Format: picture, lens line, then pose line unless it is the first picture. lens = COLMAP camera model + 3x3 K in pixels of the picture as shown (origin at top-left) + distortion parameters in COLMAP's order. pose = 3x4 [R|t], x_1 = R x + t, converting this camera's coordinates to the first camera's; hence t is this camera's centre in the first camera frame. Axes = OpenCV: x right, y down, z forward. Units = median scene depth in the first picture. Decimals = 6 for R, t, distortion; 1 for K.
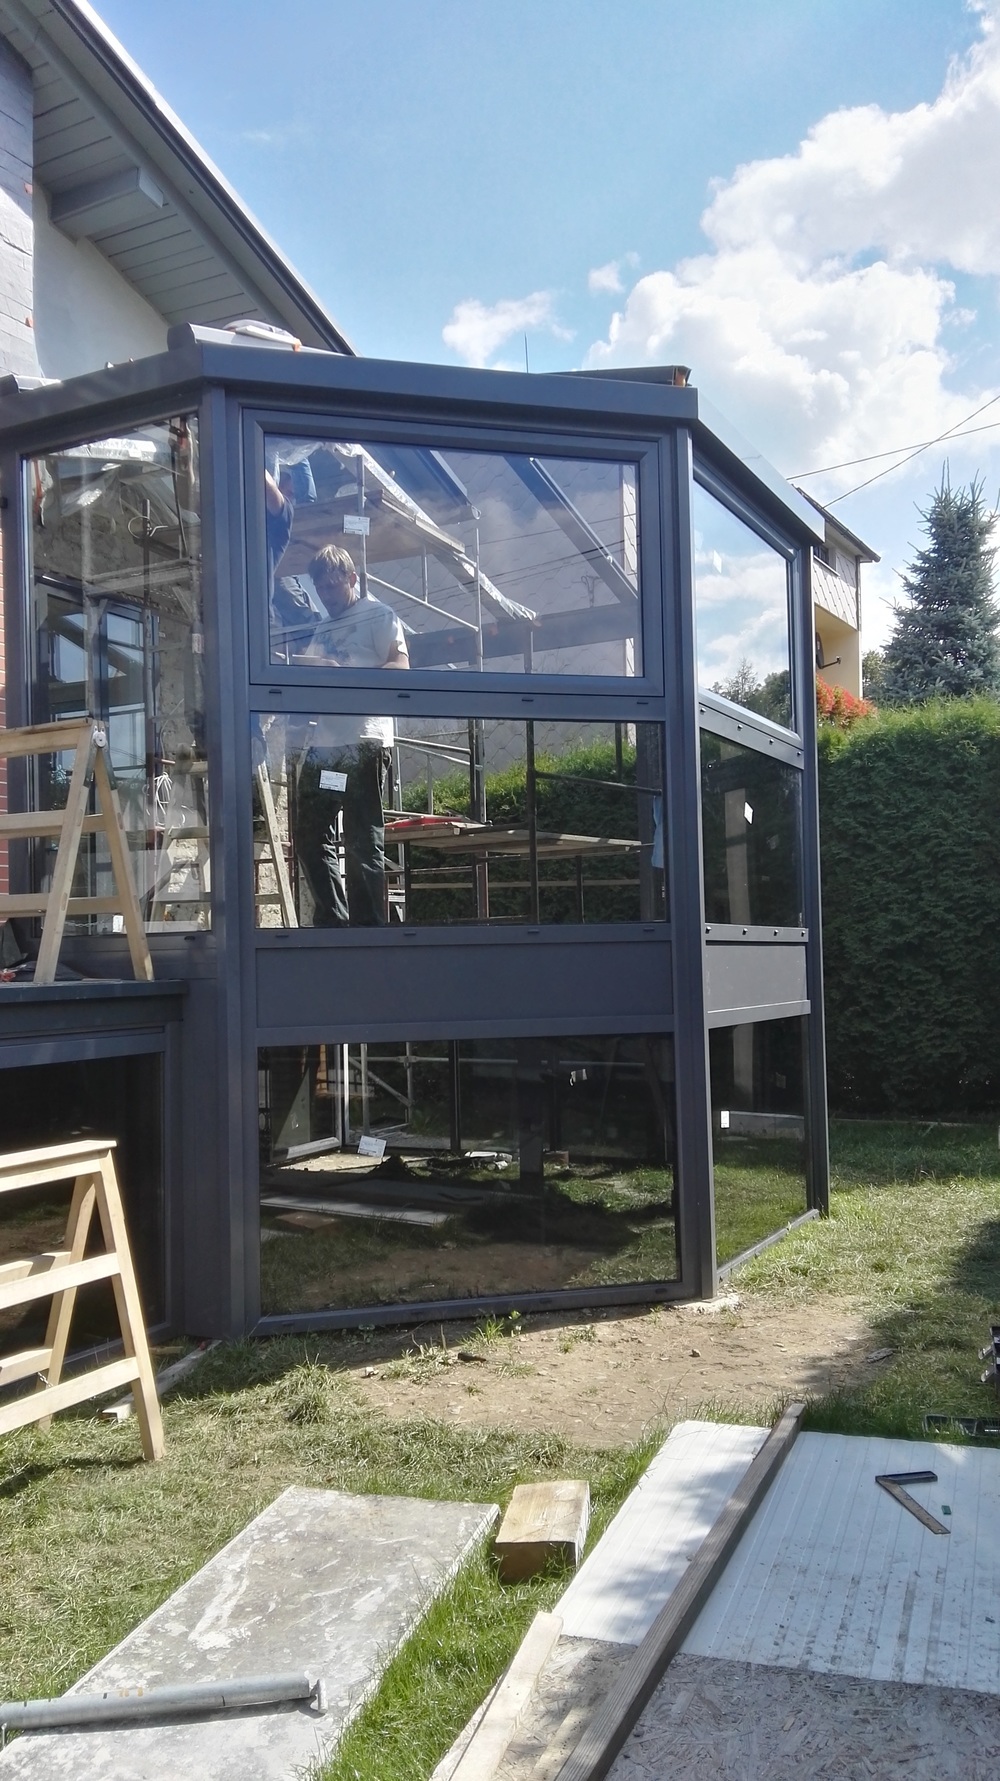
lens RADIAL K [[1414.6, 0, 483.6], [0, 1414.6, 932.0], [0, 0, 1]] dist [0.074513, -0.151576]
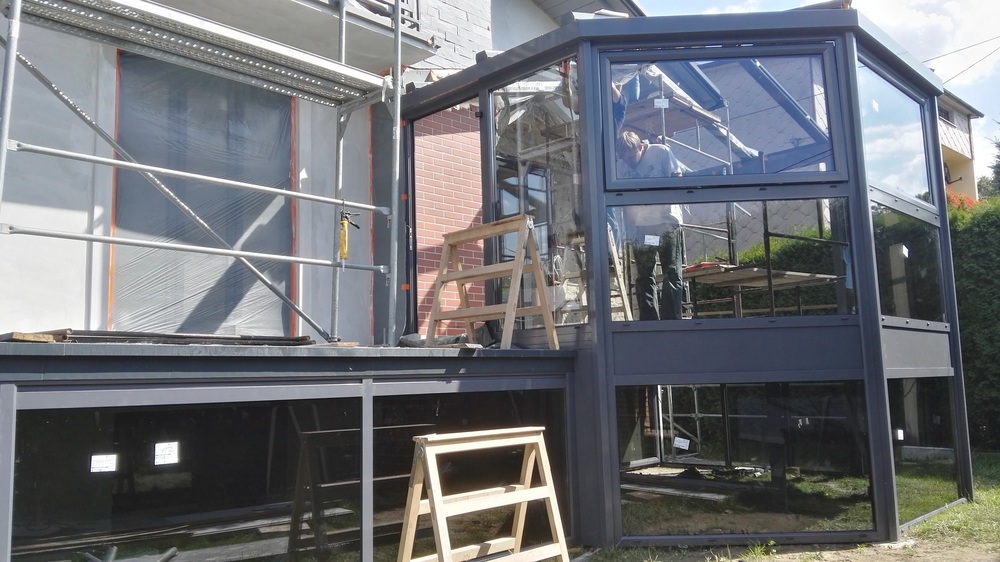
lens RADIAL K [[794.3, 0, 501.3], [0, 794.3, 288.5], [0, 0, 1]] dist [0.074513, -0.151576]
pose [[0.959059, -0.040268, -0.280328, -0.005162], [0.015245, 0.995745, -0.090878, 0.033618], [0.282794, 0.082884, 0.955593, -0.026442]]
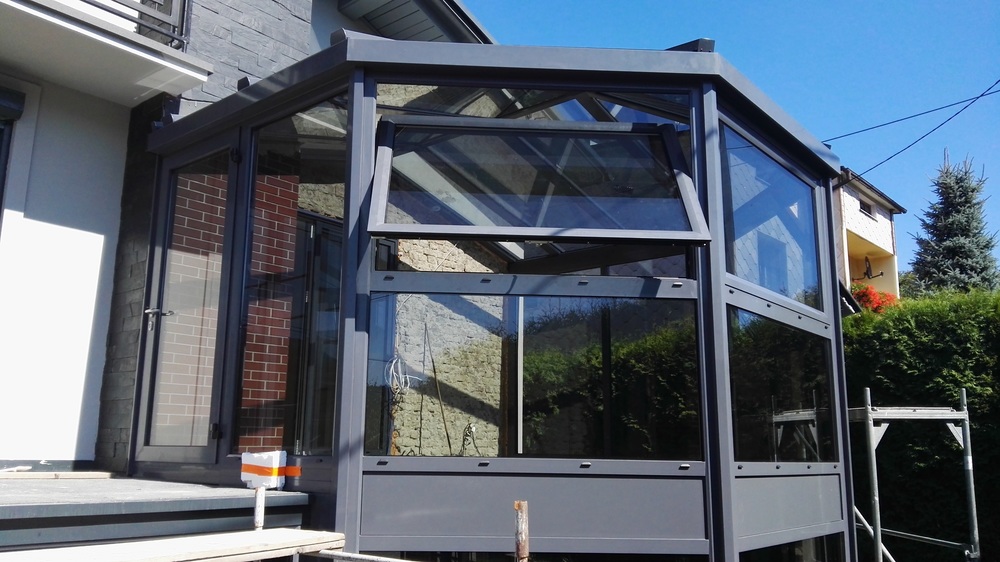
lens RADIAL K [[794.3, 0, 501.1], [0, 794.3, 298.6], [0, 0, 1]] dist [0.074513, -0.151576]
pose [[0.977793, -0.006371, -0.209476, 0.082938], [-0.028536, 0.986182, -0.163191, -0.021389], [0.207621, 0.165544, 0.964100, 0.214858]]
